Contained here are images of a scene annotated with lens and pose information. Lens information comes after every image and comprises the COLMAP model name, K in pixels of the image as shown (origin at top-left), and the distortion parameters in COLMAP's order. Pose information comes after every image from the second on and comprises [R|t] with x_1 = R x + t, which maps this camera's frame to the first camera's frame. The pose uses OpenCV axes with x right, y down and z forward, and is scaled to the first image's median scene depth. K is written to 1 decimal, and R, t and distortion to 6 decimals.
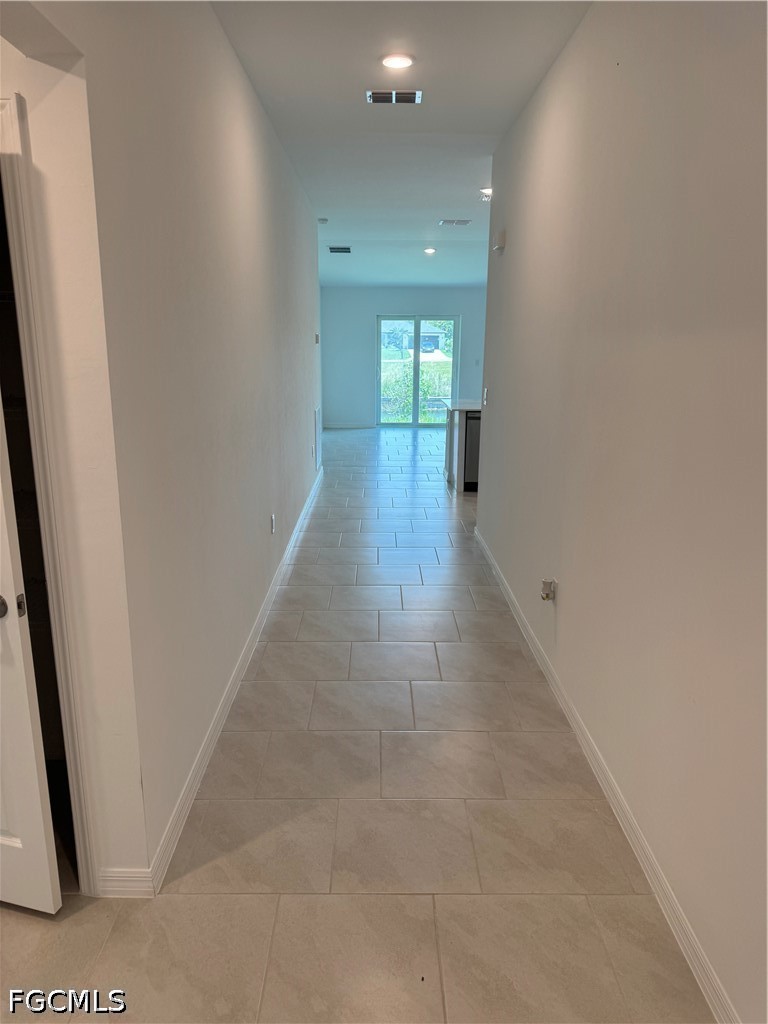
lens RADIAL K [[707.8, 0, 384.0], [0, 707.8, 512.0], [0, 0, 1]] dist [0.069654, -0.135173]
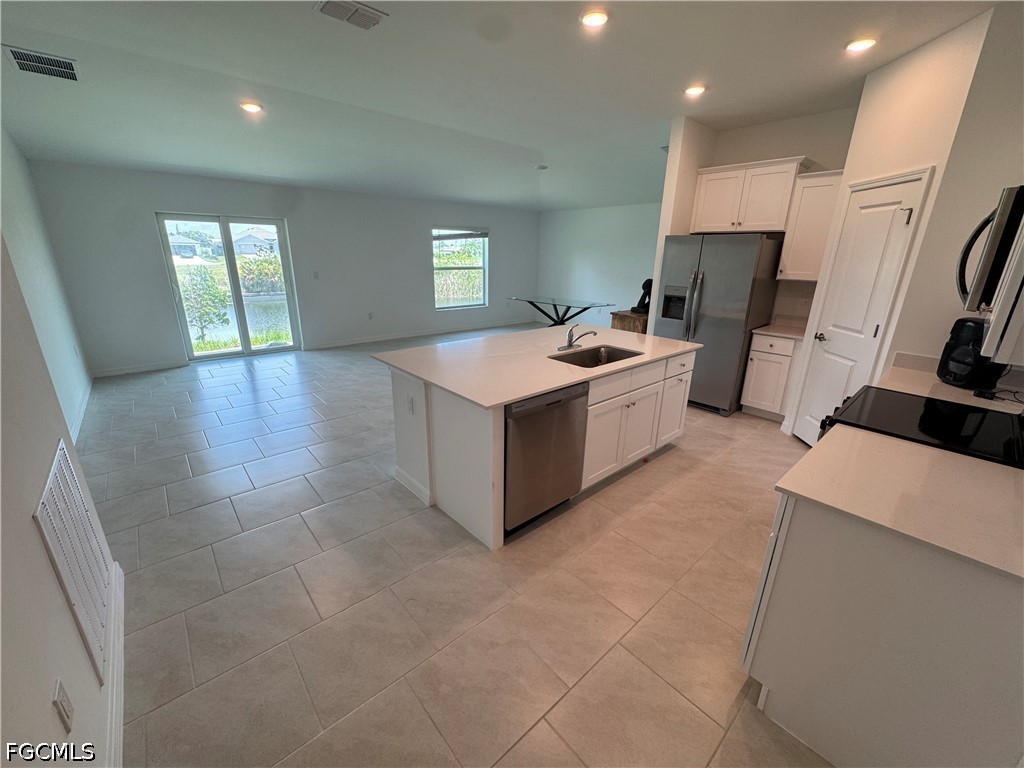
lens RADIAL K [[408.4, 0, 512.0], [0, 408.4, 384.0], [0, 0, 1]] dist [-0.001603, -0.000131]
pose [[0.754747, -0.193967, 0.626685, -0.028492], [0.143843, 0.980973, 0.130387, -0.107106], [-0.640052, -0.008265, 0.768287, 0.444894]]
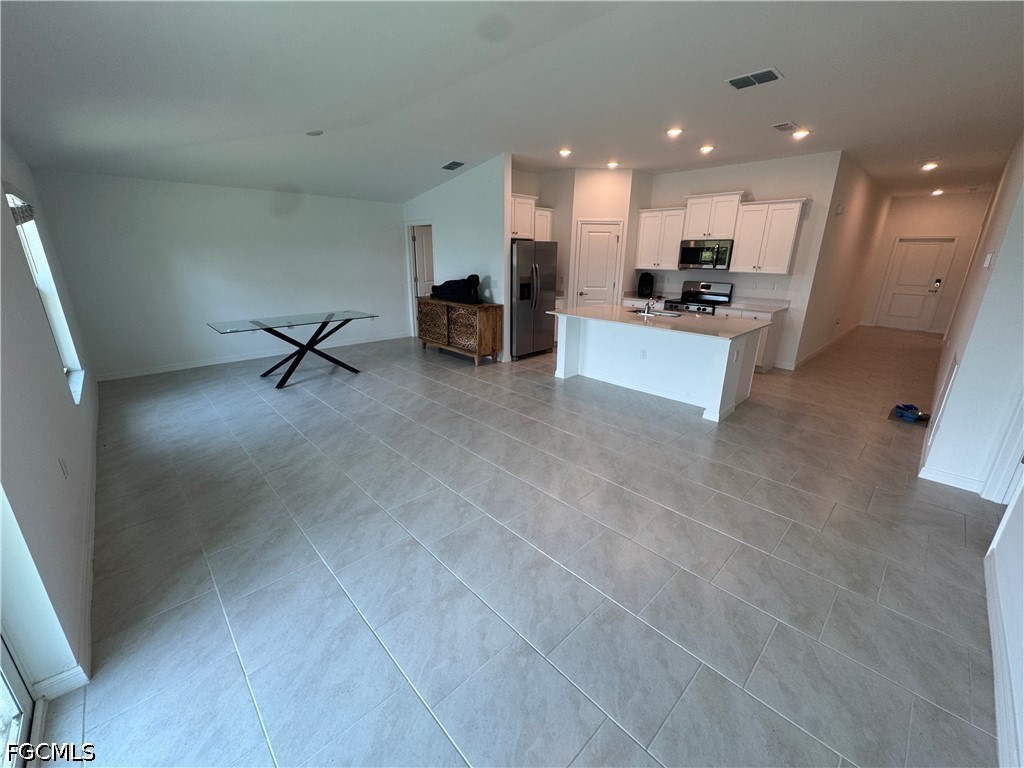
lens RADIAL K [[408.4, 0, 512.0], [0, 408.4, 384.0], [0, 0, 1]] dist [-0.001603, -0.000131]
pose [[-0.684550, -0.231886, 0.691101, -0.047110], [0.162327, 0.875762, 0.454633, -0.233912], [-0.710663, 0.423403, -0.561861, 0.955788]]
